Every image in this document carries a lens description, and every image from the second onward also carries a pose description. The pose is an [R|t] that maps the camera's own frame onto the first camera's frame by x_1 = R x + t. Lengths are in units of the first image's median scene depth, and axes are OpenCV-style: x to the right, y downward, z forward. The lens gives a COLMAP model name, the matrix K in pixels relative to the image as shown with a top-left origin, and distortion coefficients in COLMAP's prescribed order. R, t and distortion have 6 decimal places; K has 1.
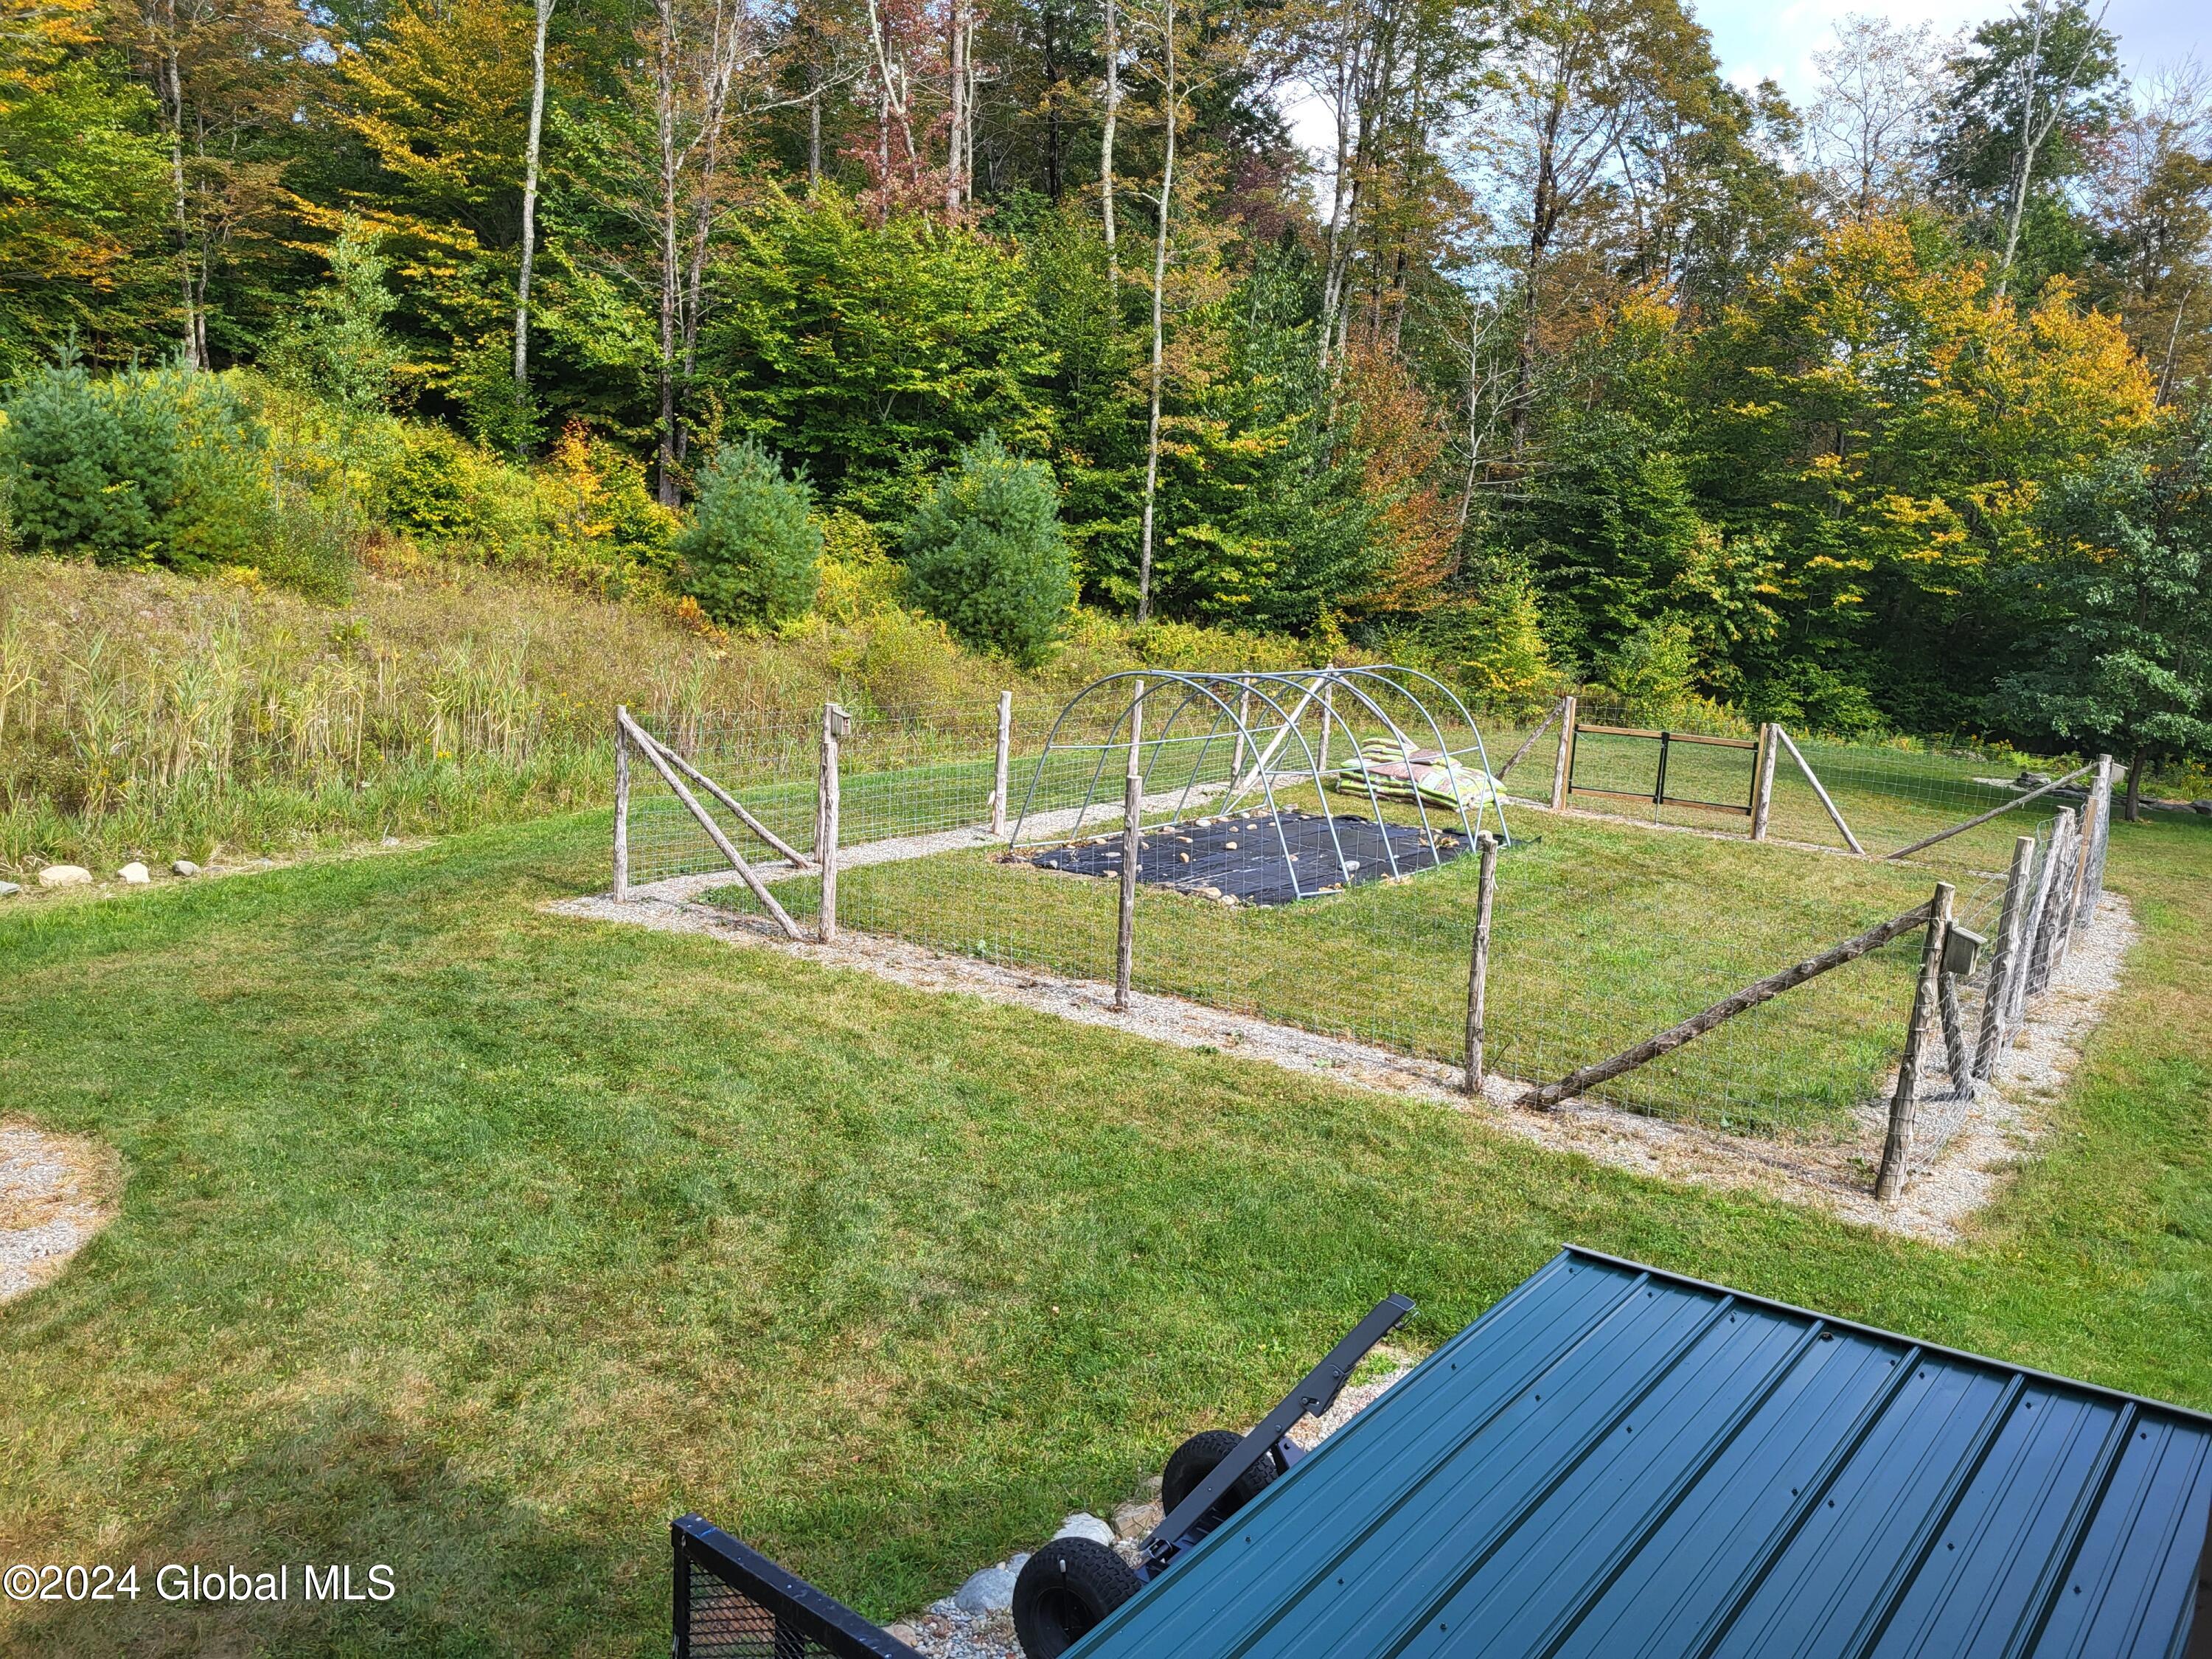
lens RADIAL K [[1658.8, 0, 1102.4], [0, 1658.8, 815.0], [0, 0, 1]] dist [0.060944, -0.052418]
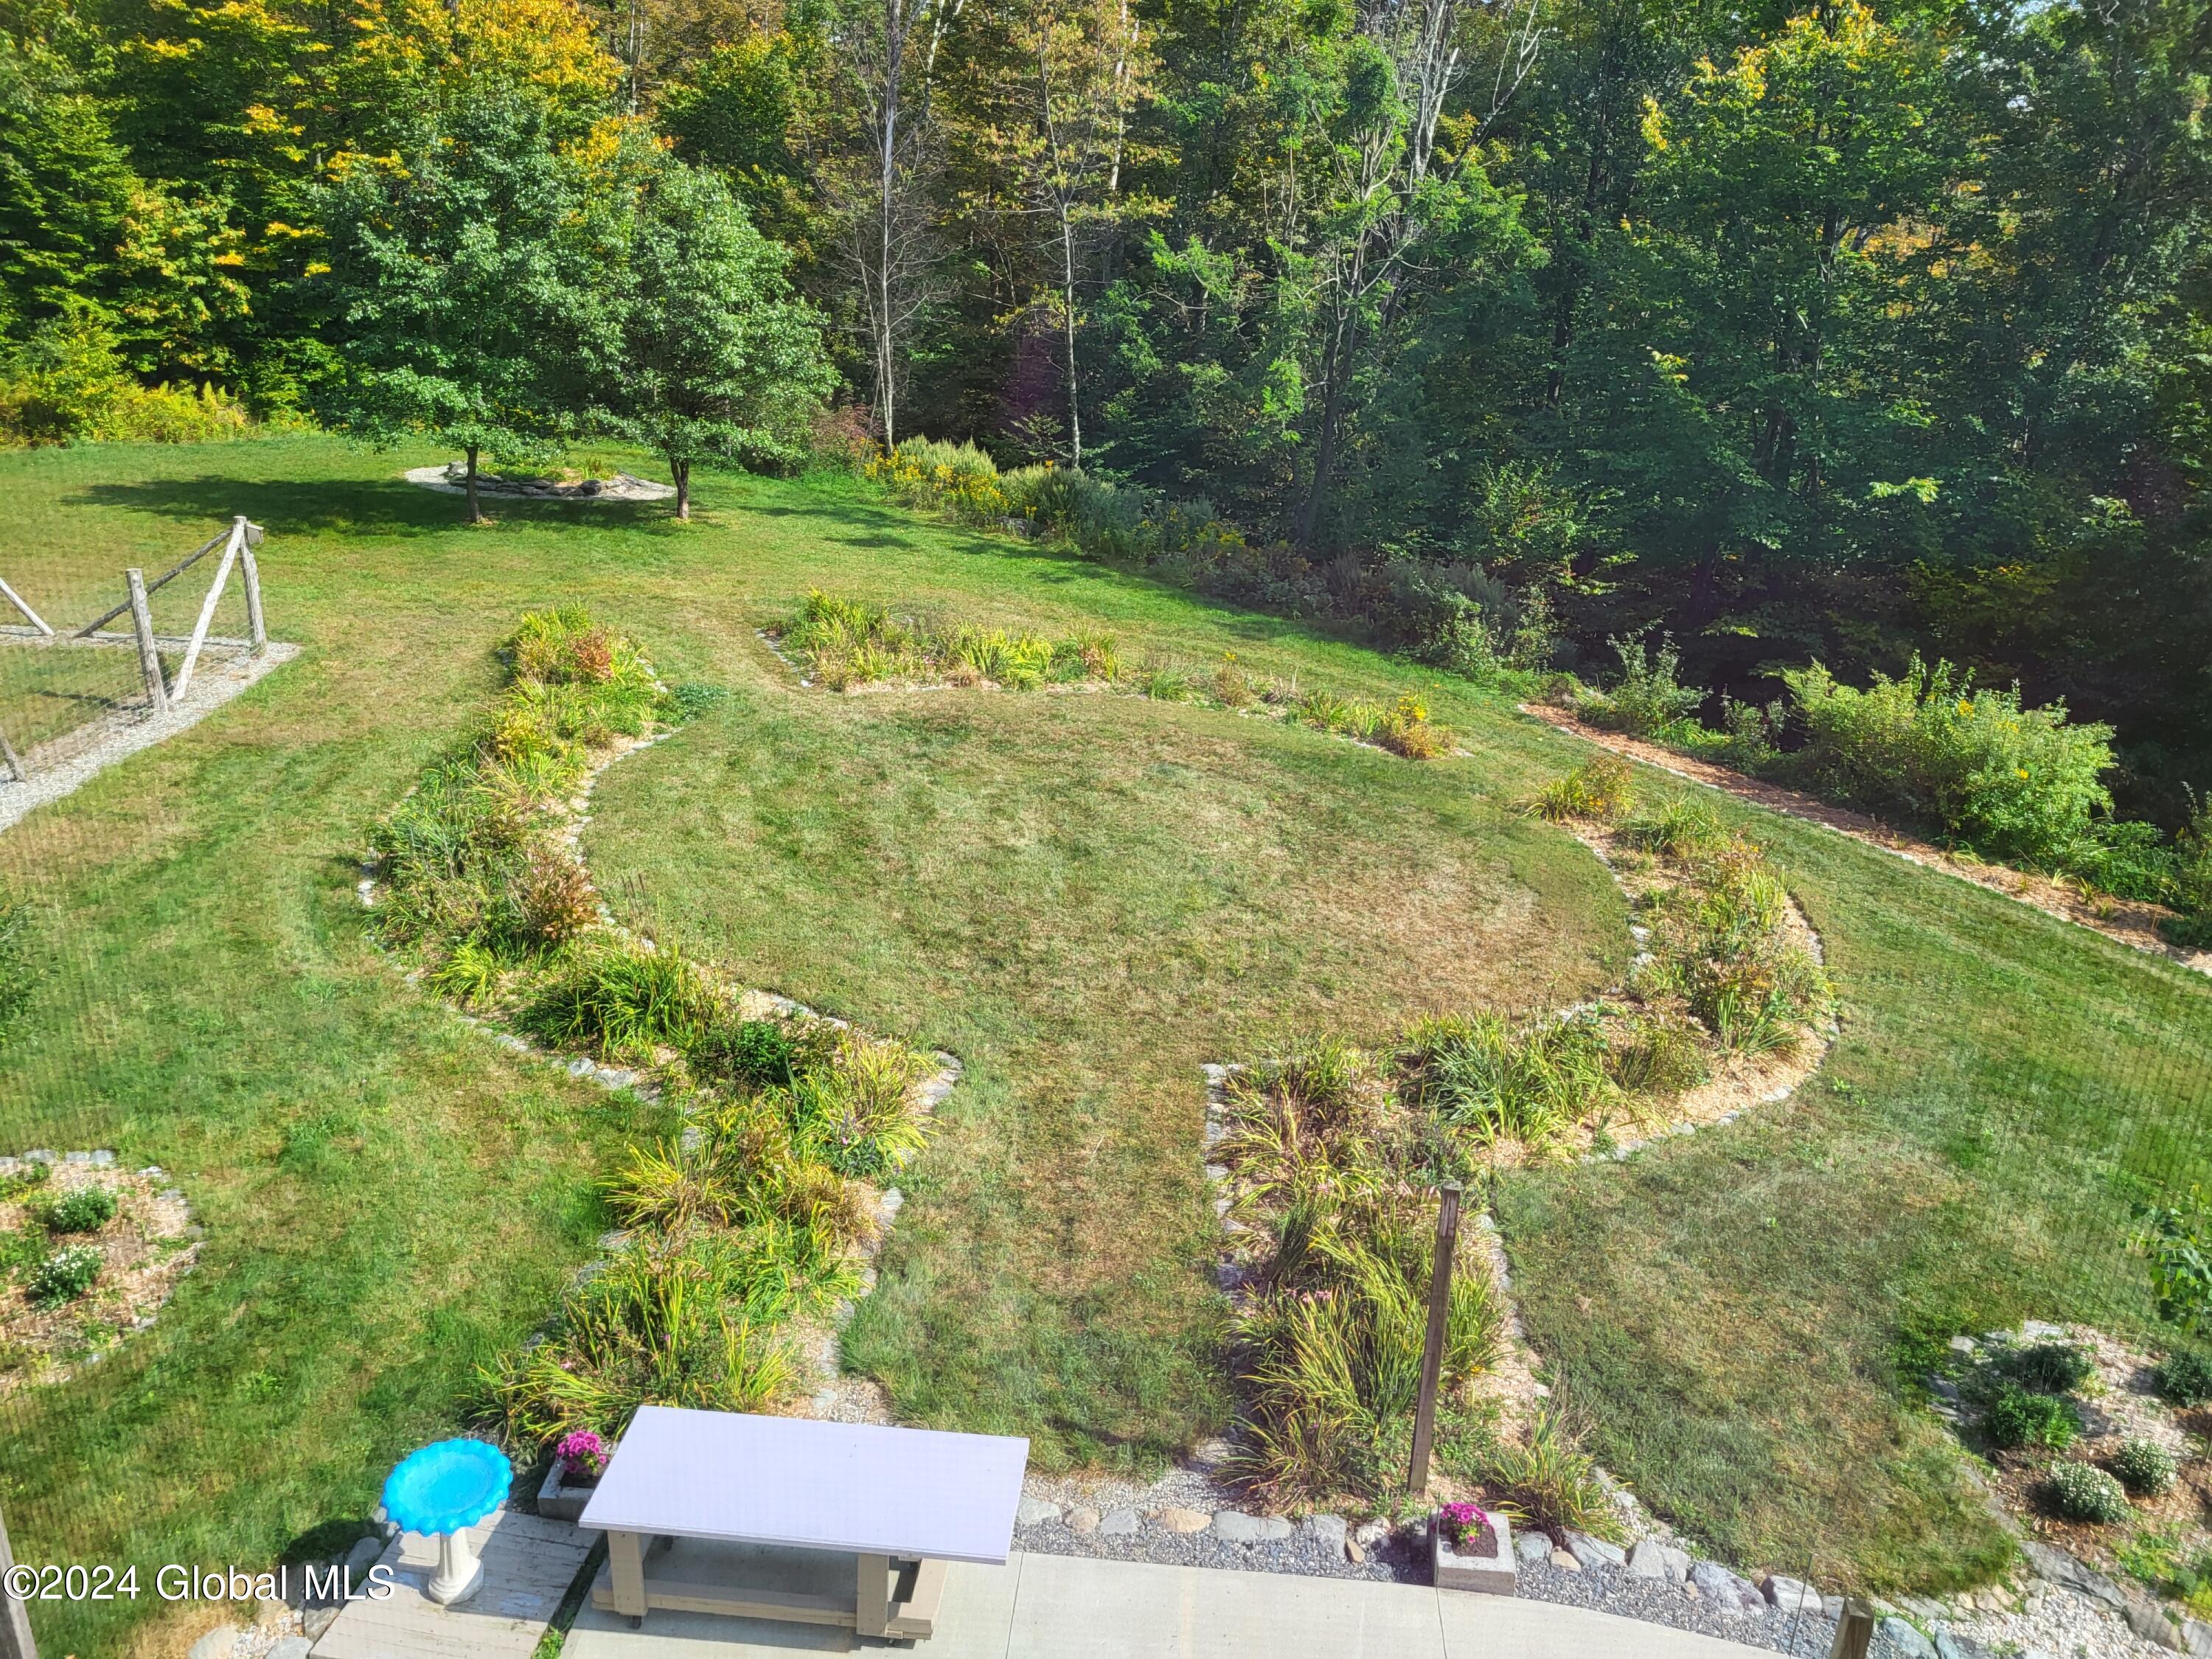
lens RADIAL K [[1670.5, 0, 1094.8], [0, 1670.5, 834.5], [0, 0, 1]] dist [0.041073, -0.036142]
pose [[0.821908, -0.226567, 0.522623, 0.266984], [0.090127, 0.957662, 0.273425, -0.050191], [-0.562445, -0.177628, 0.807530, -0.086812]]
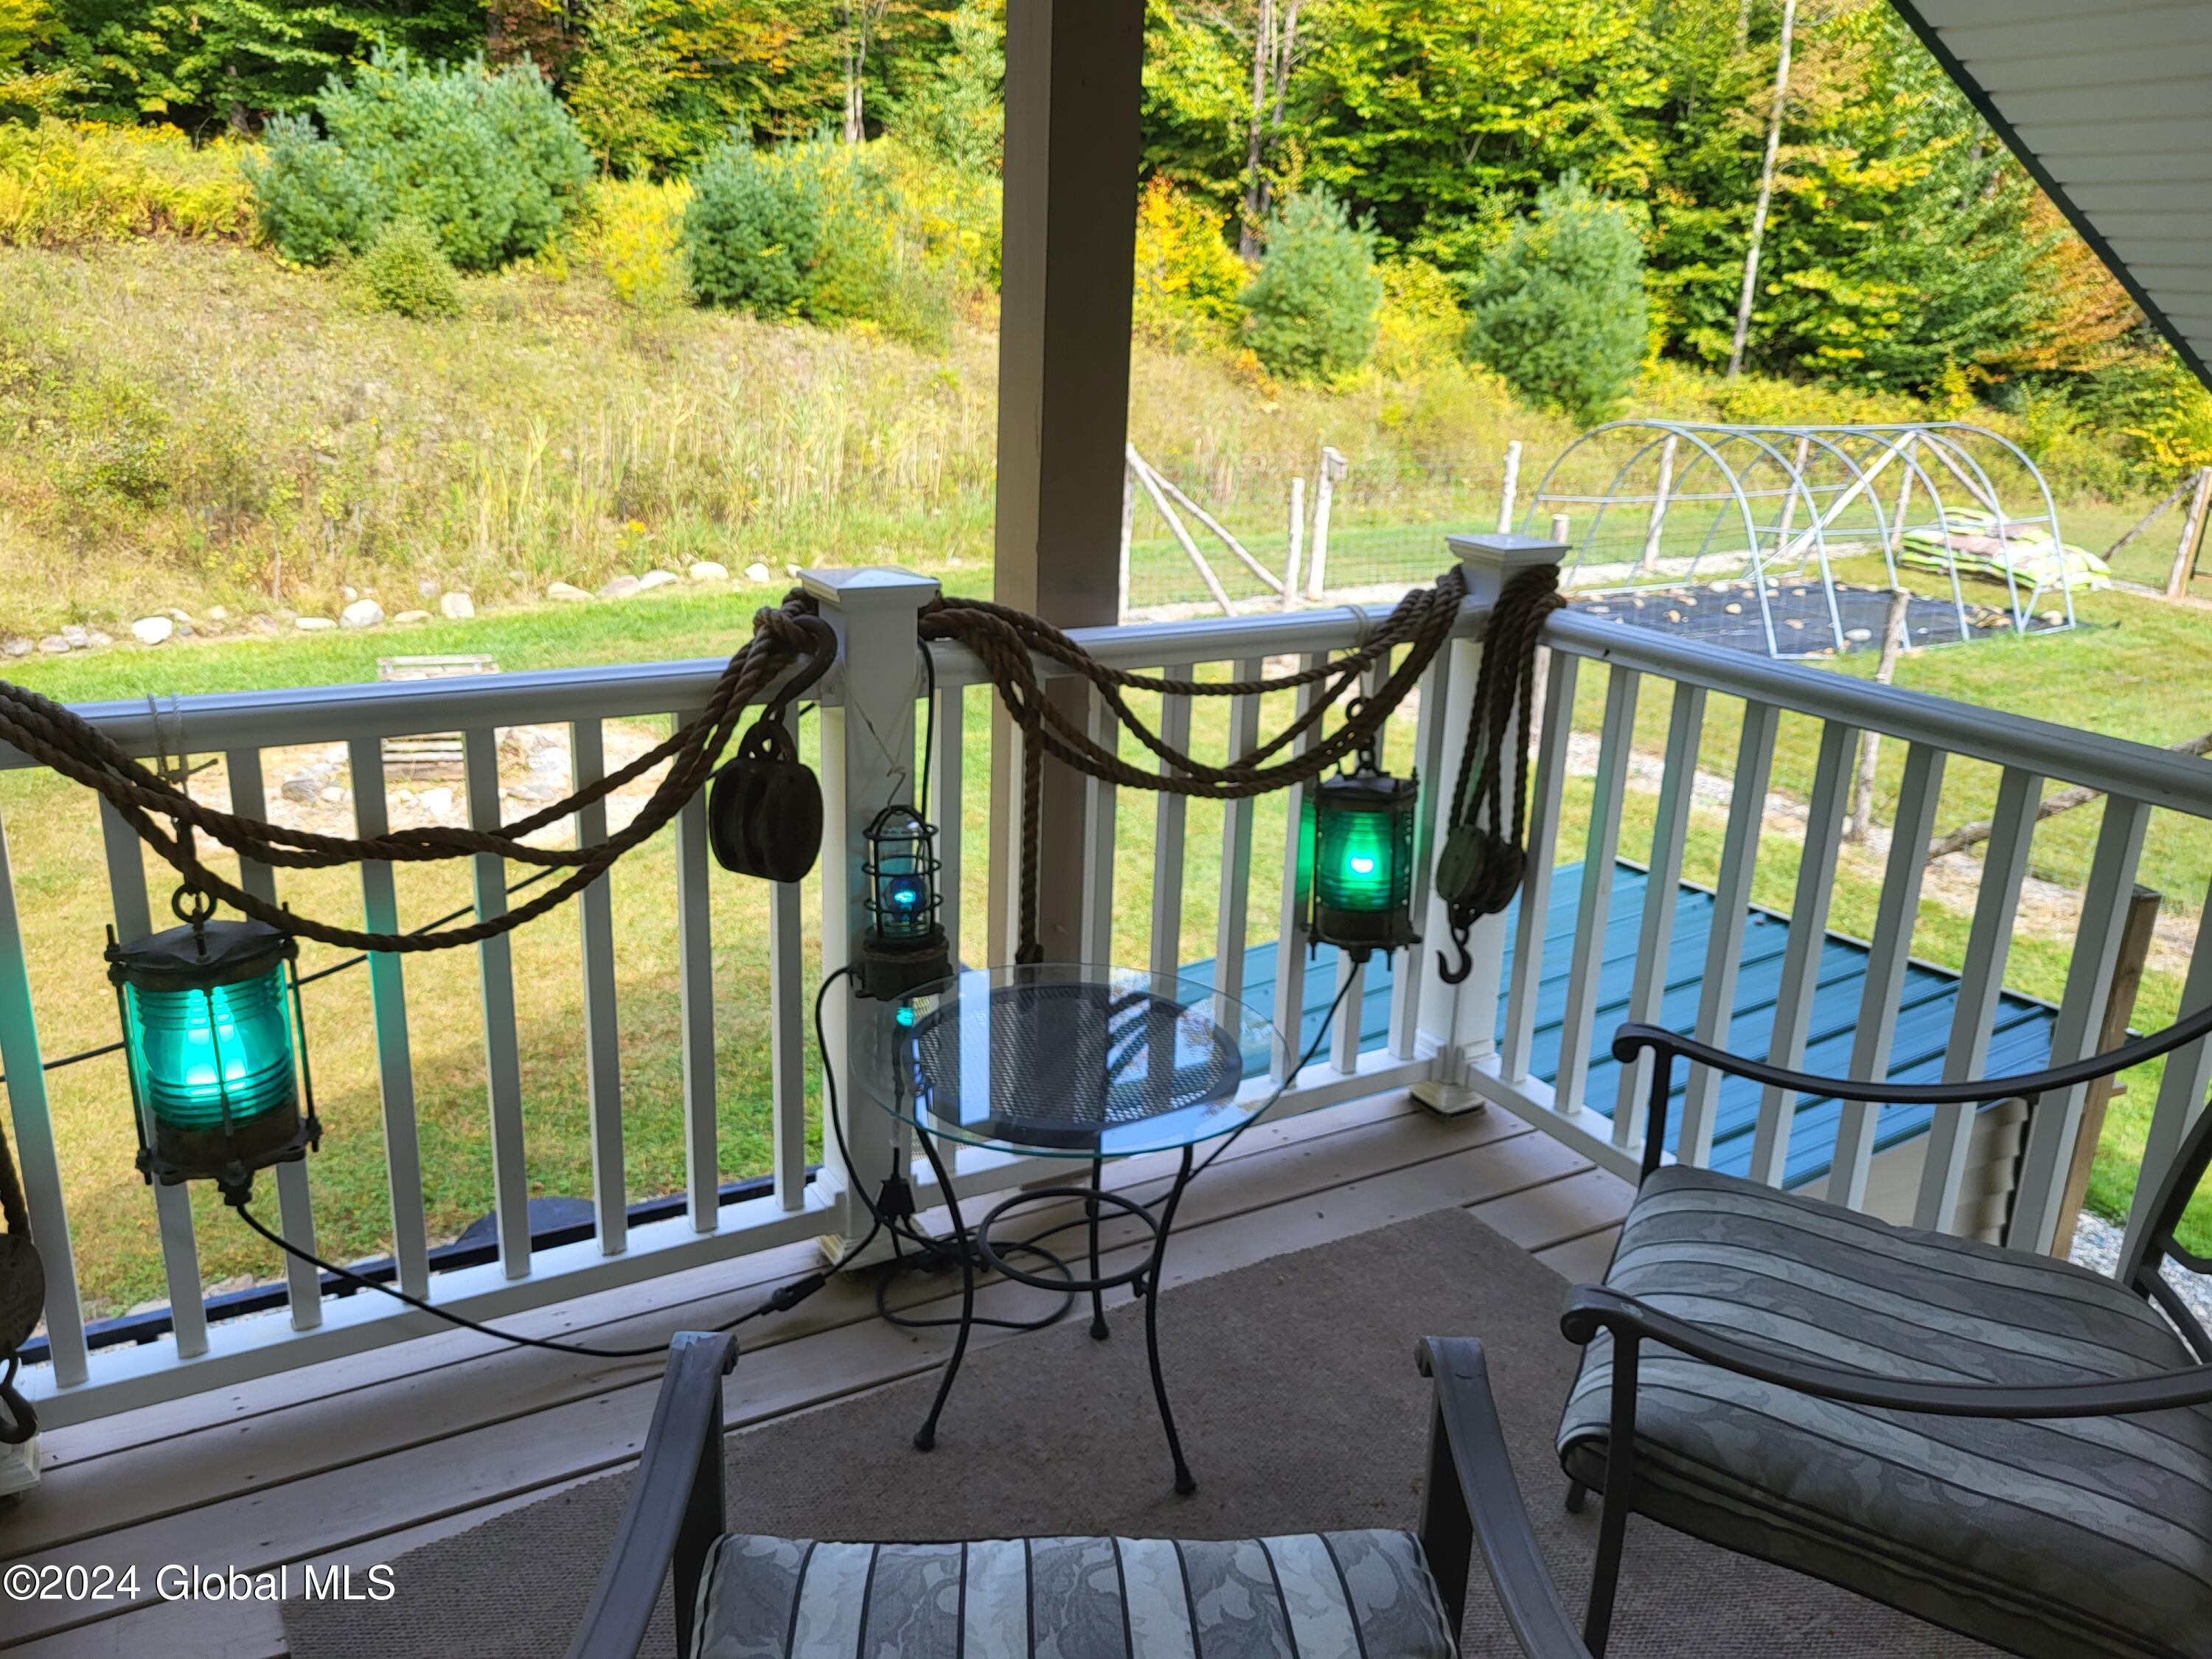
lens RADIAL K [[1686.0, 0, 1090.4], [0, 1686.0, 812.9], [0, 0, 1]] dist [0.047281, -0.045459]
pose [[0.932483, 0.100182, -0.347043, 0.045090], [-0.053748, 0.988557, 0.140951, 0.009042], [0.357192, -0.112781, 0.927197, -0.037818]]
